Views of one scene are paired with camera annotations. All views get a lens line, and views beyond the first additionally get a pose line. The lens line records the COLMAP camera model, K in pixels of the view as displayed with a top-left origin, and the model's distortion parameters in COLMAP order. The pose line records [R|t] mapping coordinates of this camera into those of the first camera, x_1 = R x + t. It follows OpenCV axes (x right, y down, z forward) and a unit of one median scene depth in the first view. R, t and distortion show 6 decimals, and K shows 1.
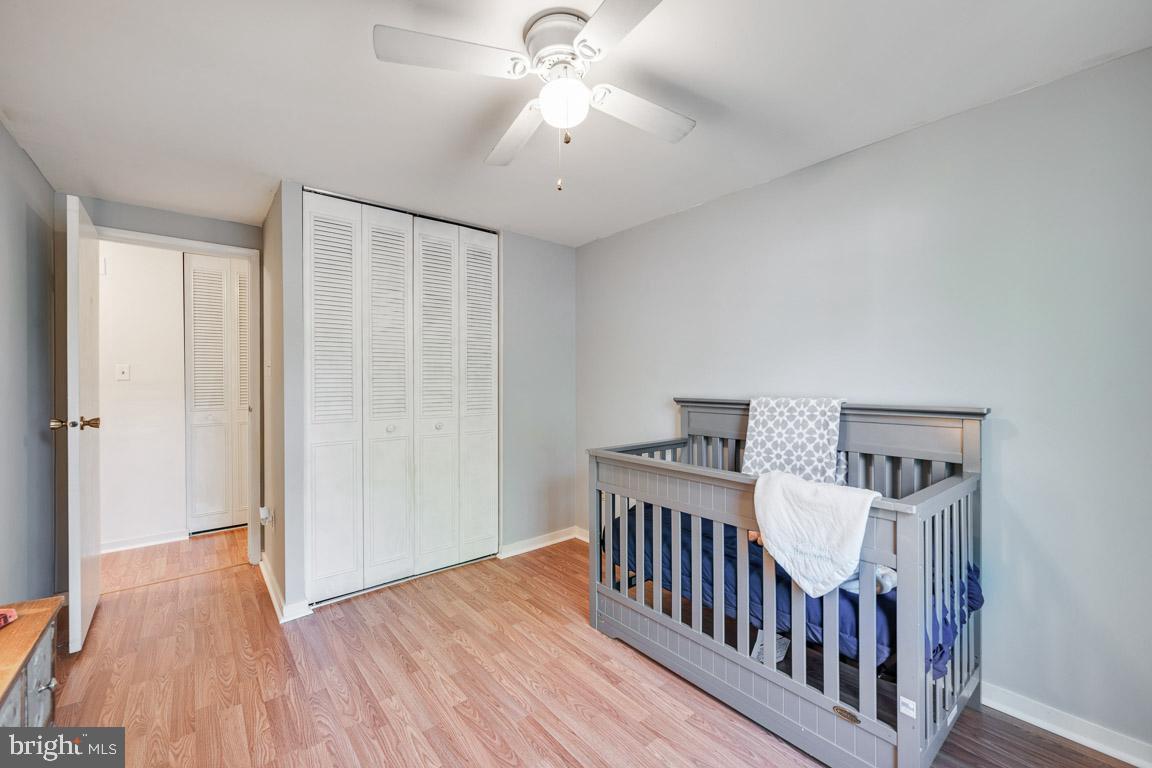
lens RADIAL K [[458.2, 0, 568.6], [0, 458.2, 380.7], [0, 0, 1]] dist [0.000246, 0.000010]
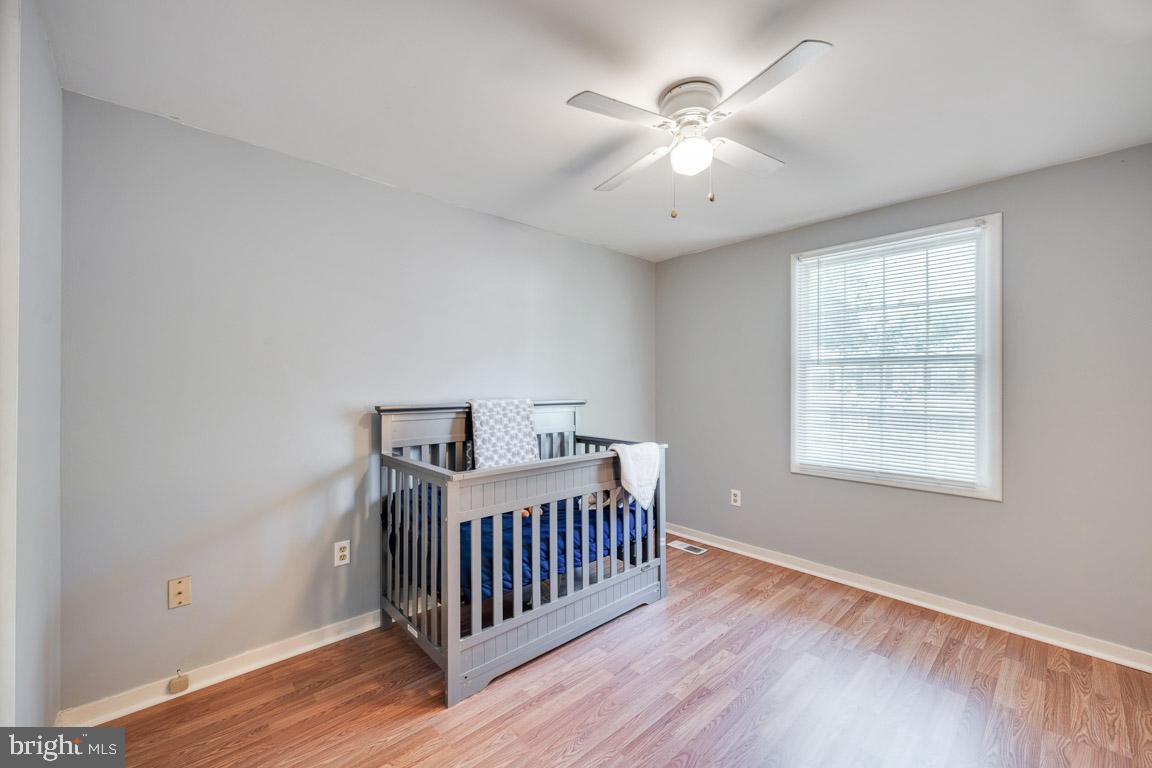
lens RADIAL K [[458.2, 0, 569.6], [0, 458.2, 384.4], [0, 0, 1]] dist [0.000246, 0.000010]
pose [[-0.051695, 0.002815, 0.998659, -0.853733], [-0.000183, 0.999996, -0.002828, 0.000397], [-0.998663, -0.000329, -0.051695, 0.987645]]
